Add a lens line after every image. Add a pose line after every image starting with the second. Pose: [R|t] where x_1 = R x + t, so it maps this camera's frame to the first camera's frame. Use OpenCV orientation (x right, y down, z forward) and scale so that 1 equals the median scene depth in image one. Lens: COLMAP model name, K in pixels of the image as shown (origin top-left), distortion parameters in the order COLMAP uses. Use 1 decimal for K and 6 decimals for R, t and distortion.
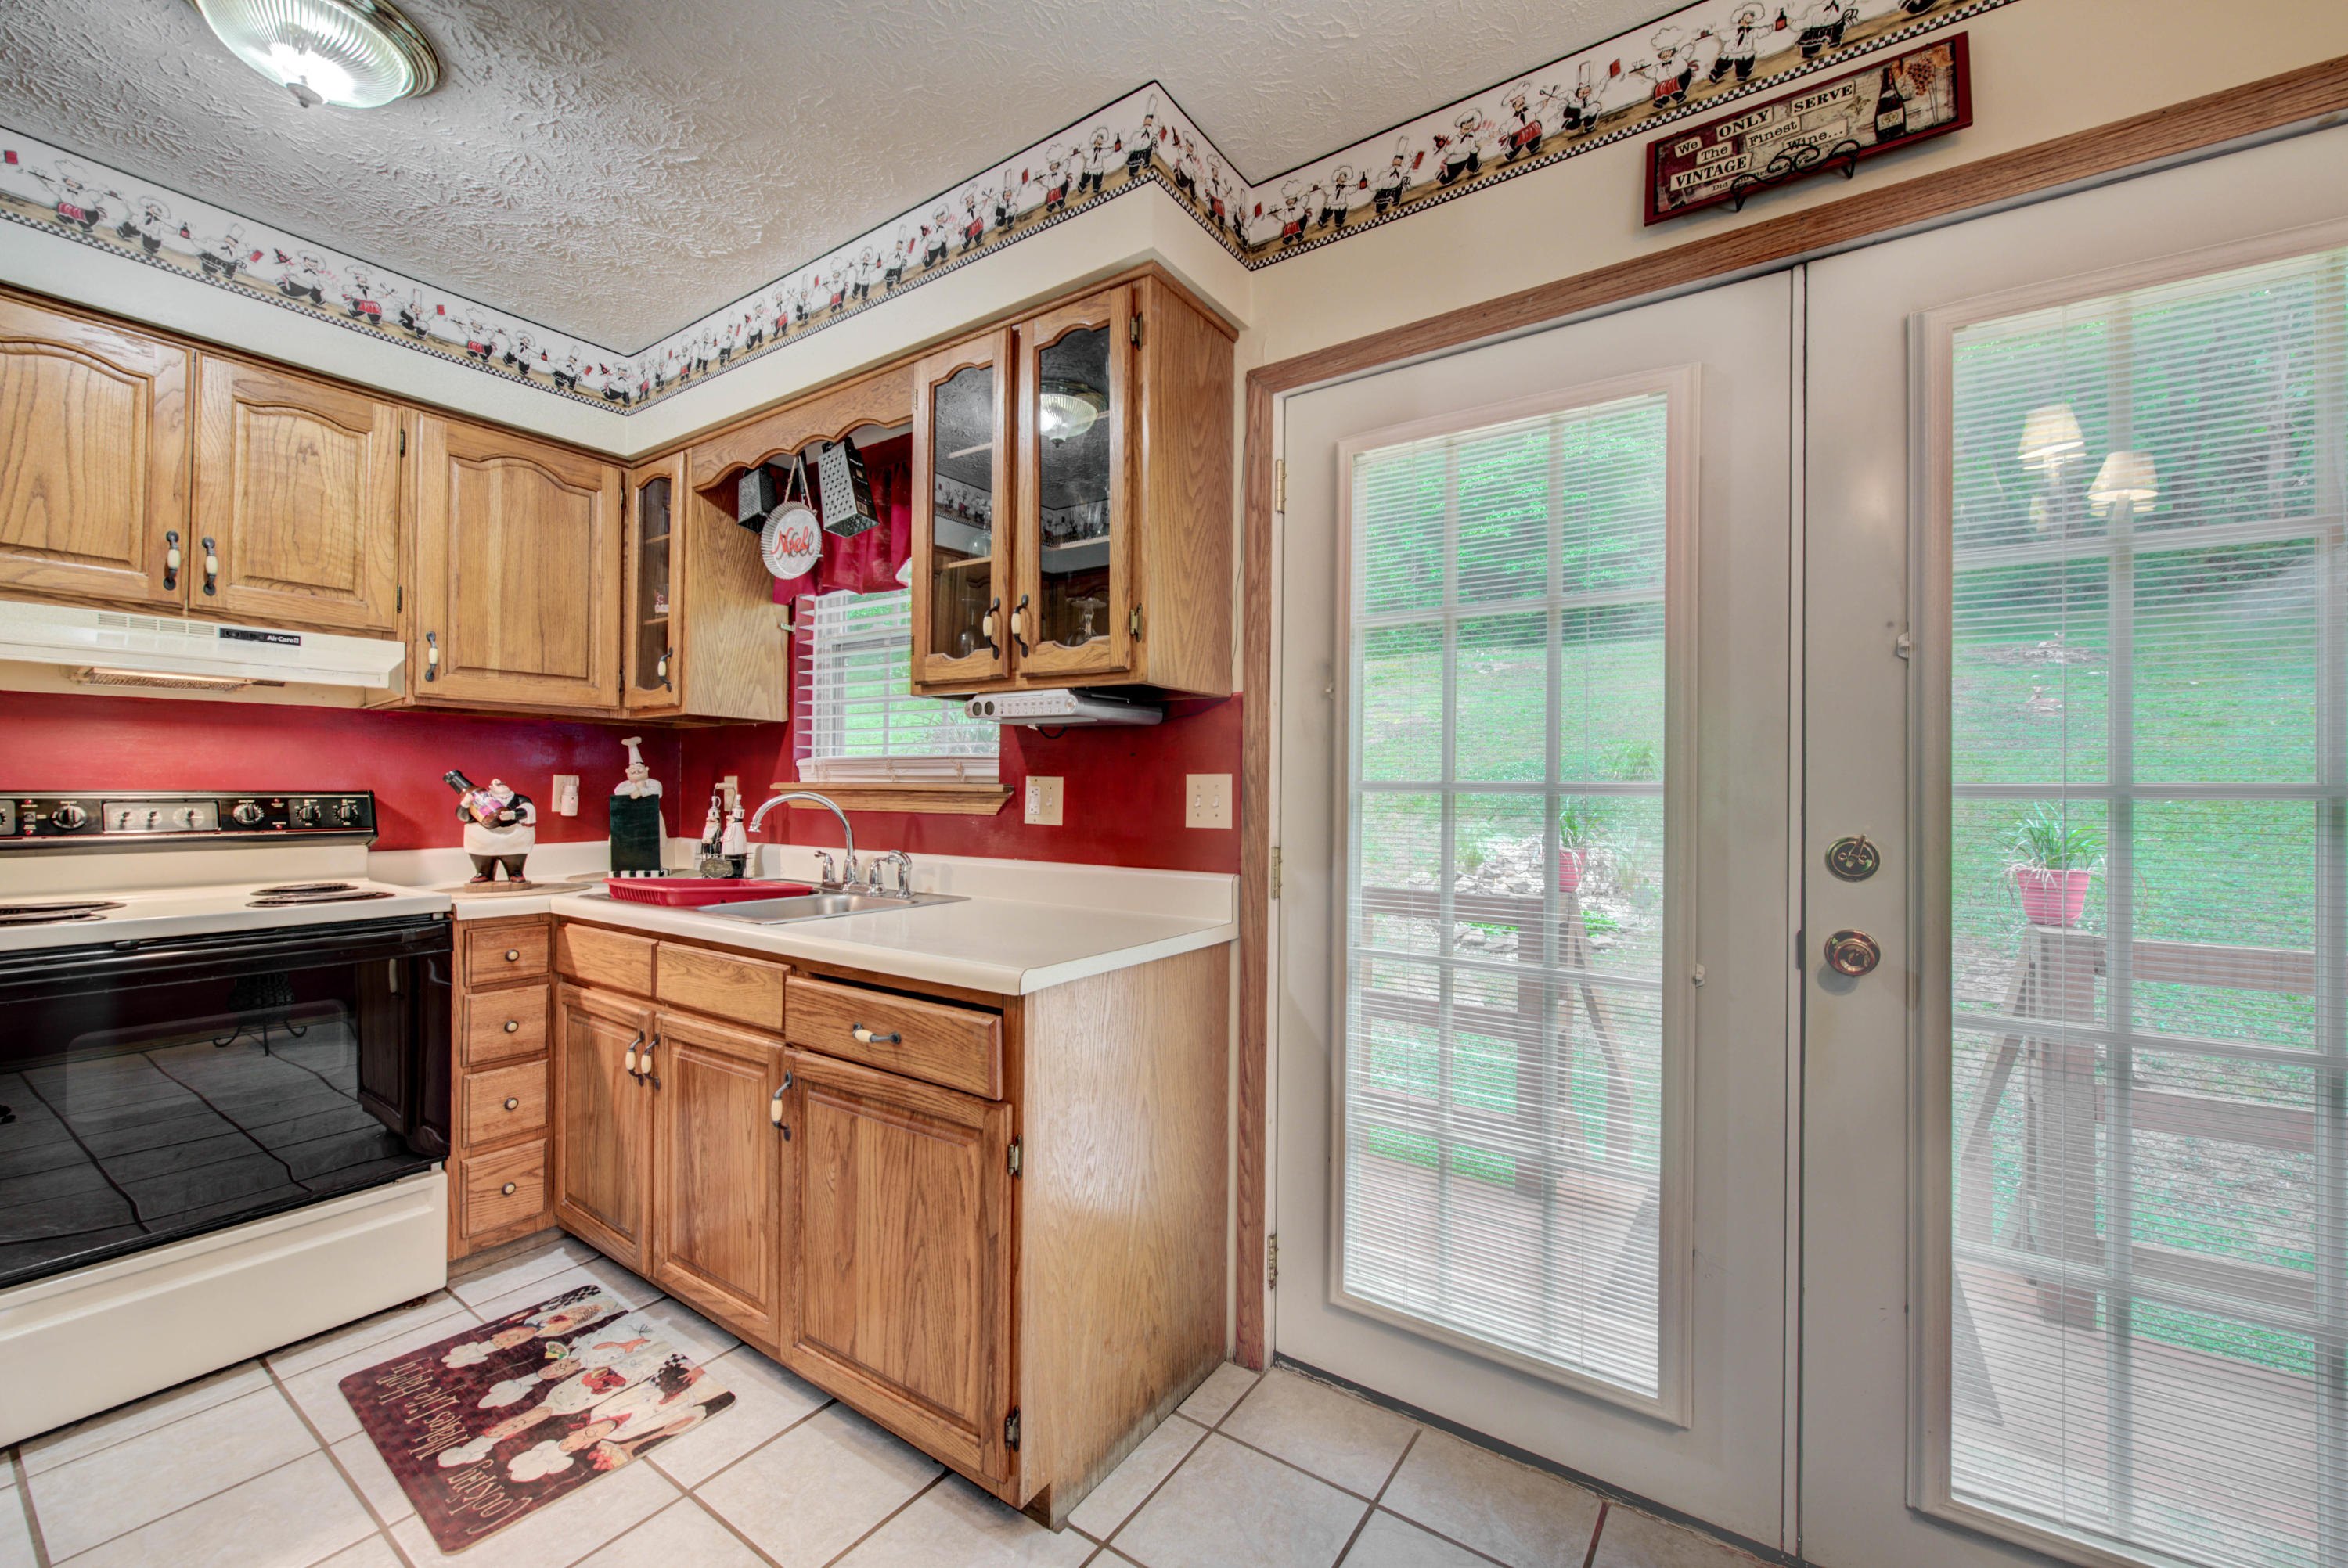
lens RADIAL K [[928.7, 0, 1179.7], [0, 928.7, 781.3], [0, 0, 1]] dist [-0.001504, -0.000463]
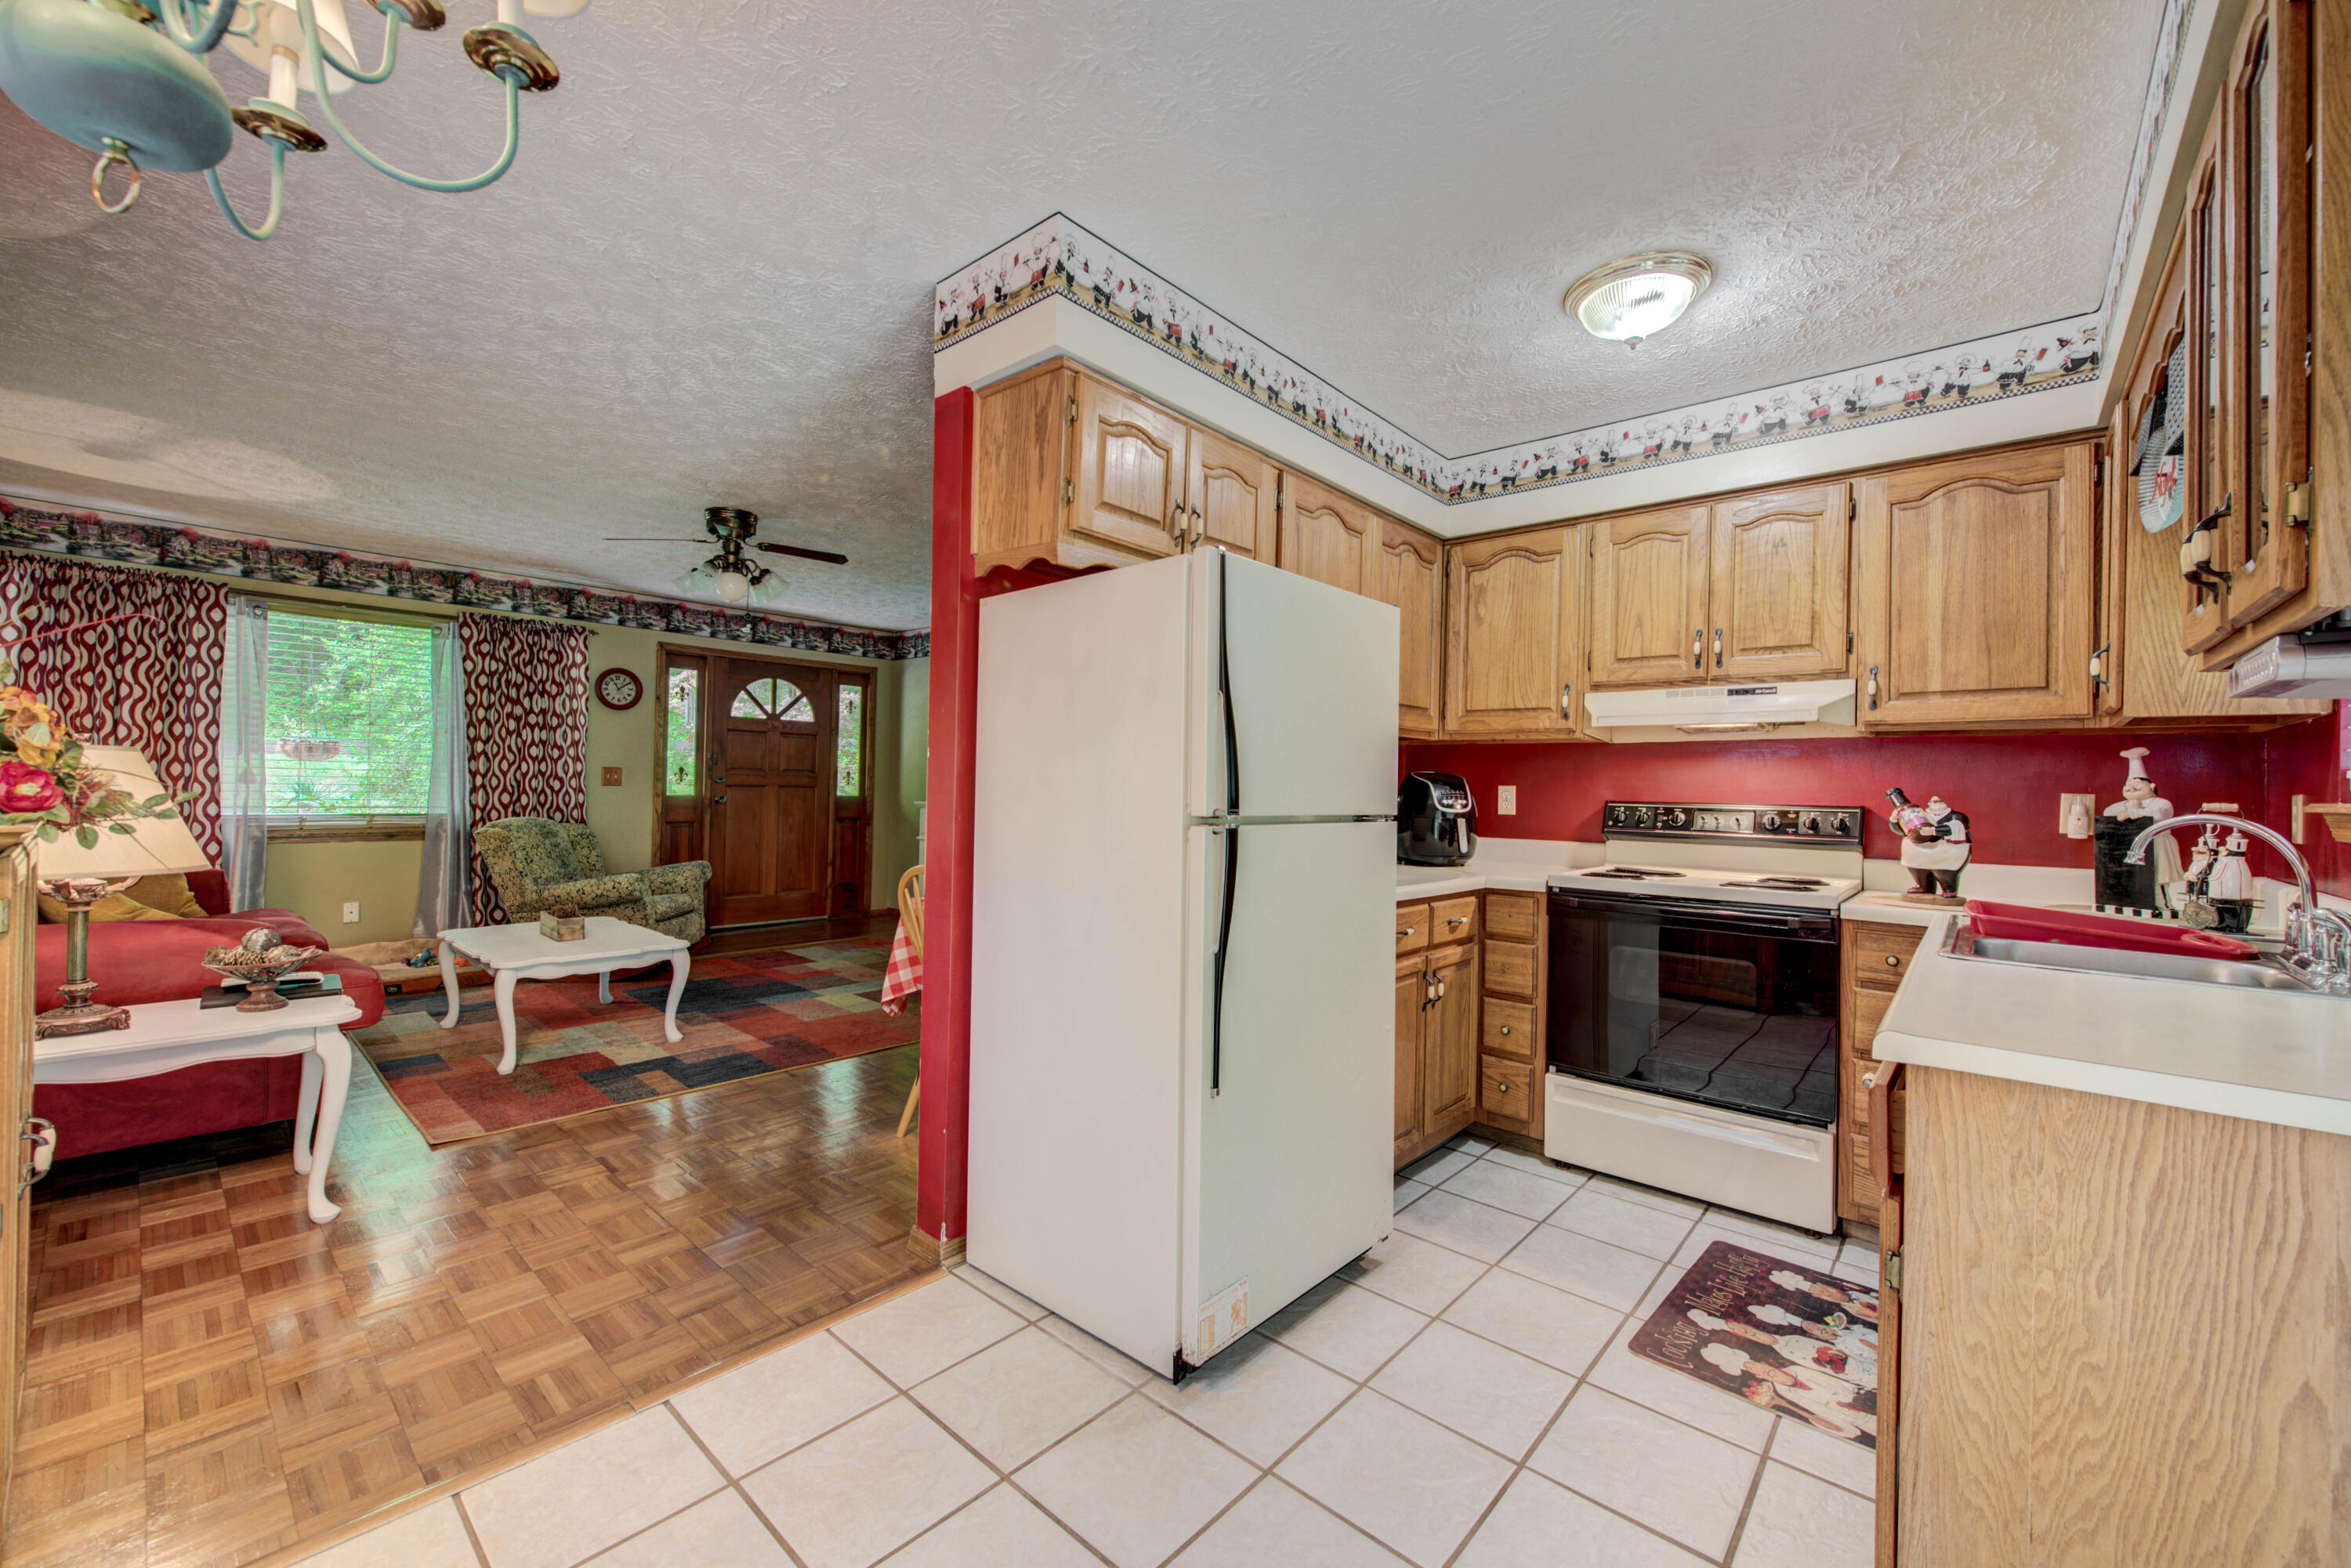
lens RADIAL K [[929.0, 0, 1183.4], [0, 929.0, 780.2], [0, 0, 1]] dist [-0.002338, -0.000231]
pose [[-0.125649, -0.017157, -0.991926, 0.502265], [-0.012271, 0.999801, -0.015739, 0.007662], [0.991999, 0.010194, -0.125835, 0.364615]]
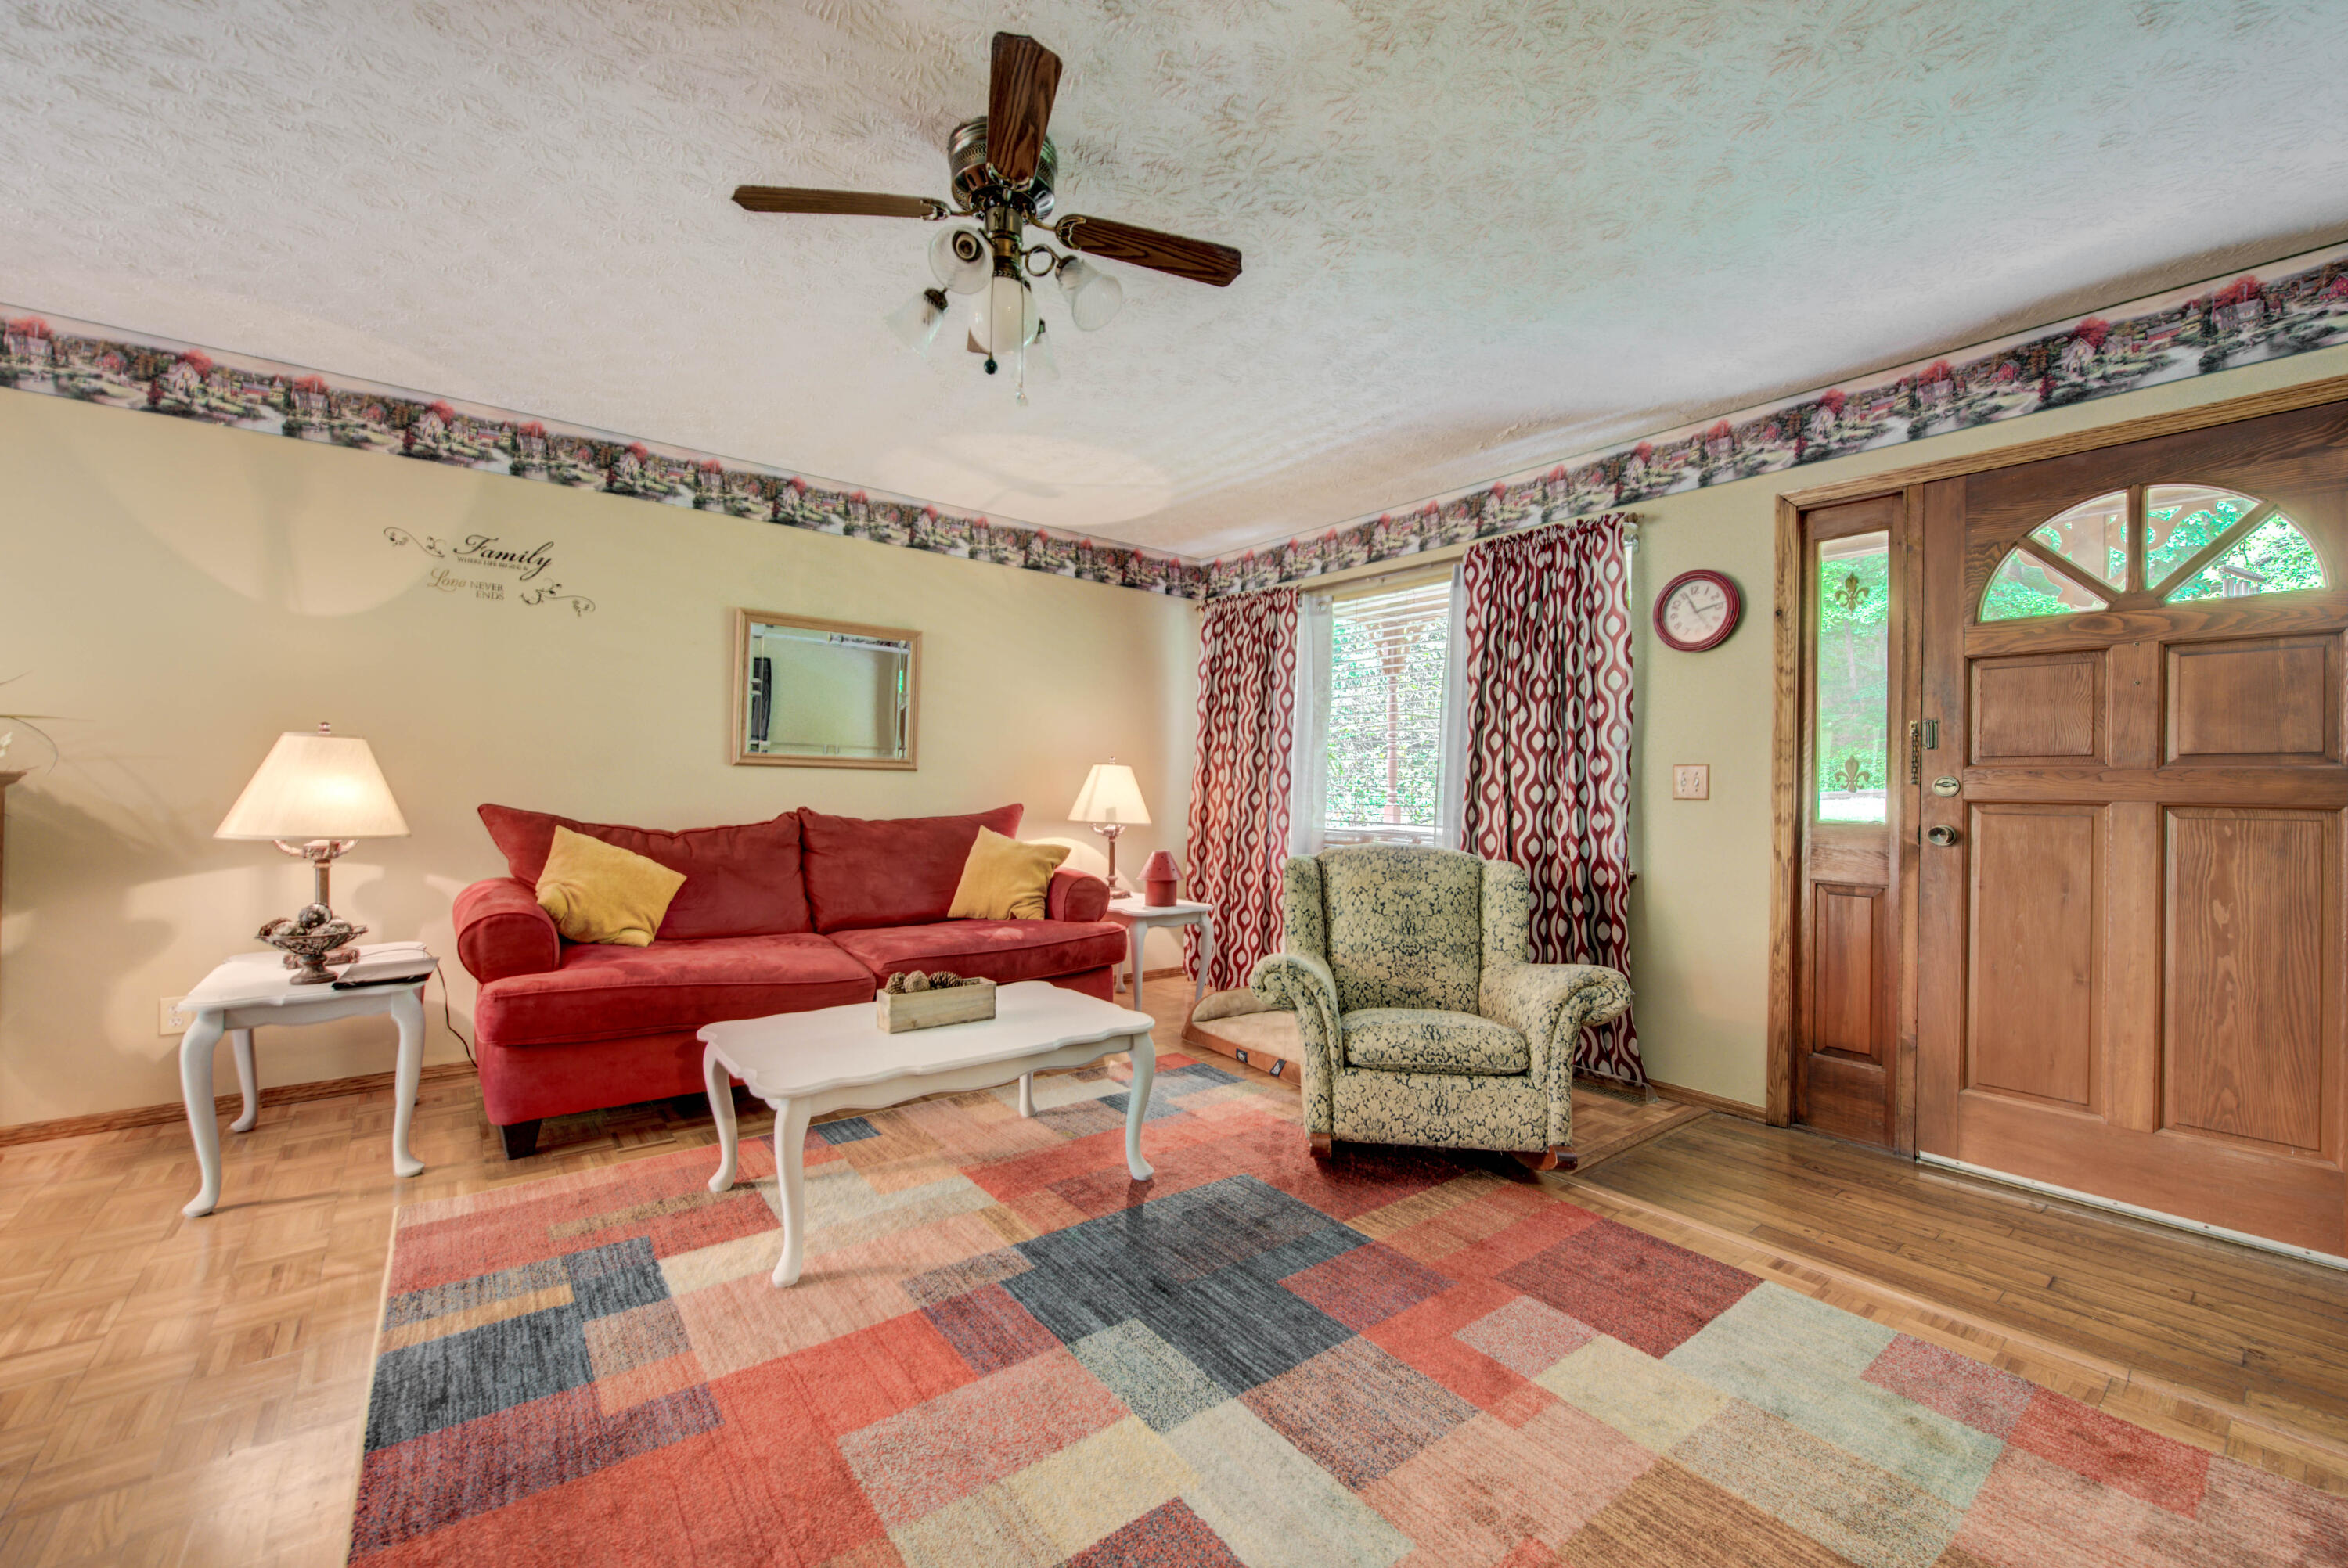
lens RADIAL K [[942.5, 0, 1186.7], [0, 942.5, 786.2], [0, 0, 1]] dist [0.000103, -0.000229]
pose [[-0.954294, -0.026465, 0.297696, -2.089448], [-0.030623, 0.999488, -0.009312, 0.017626], [-0.297297, -0.018003, -0.954615, -0.126581]]
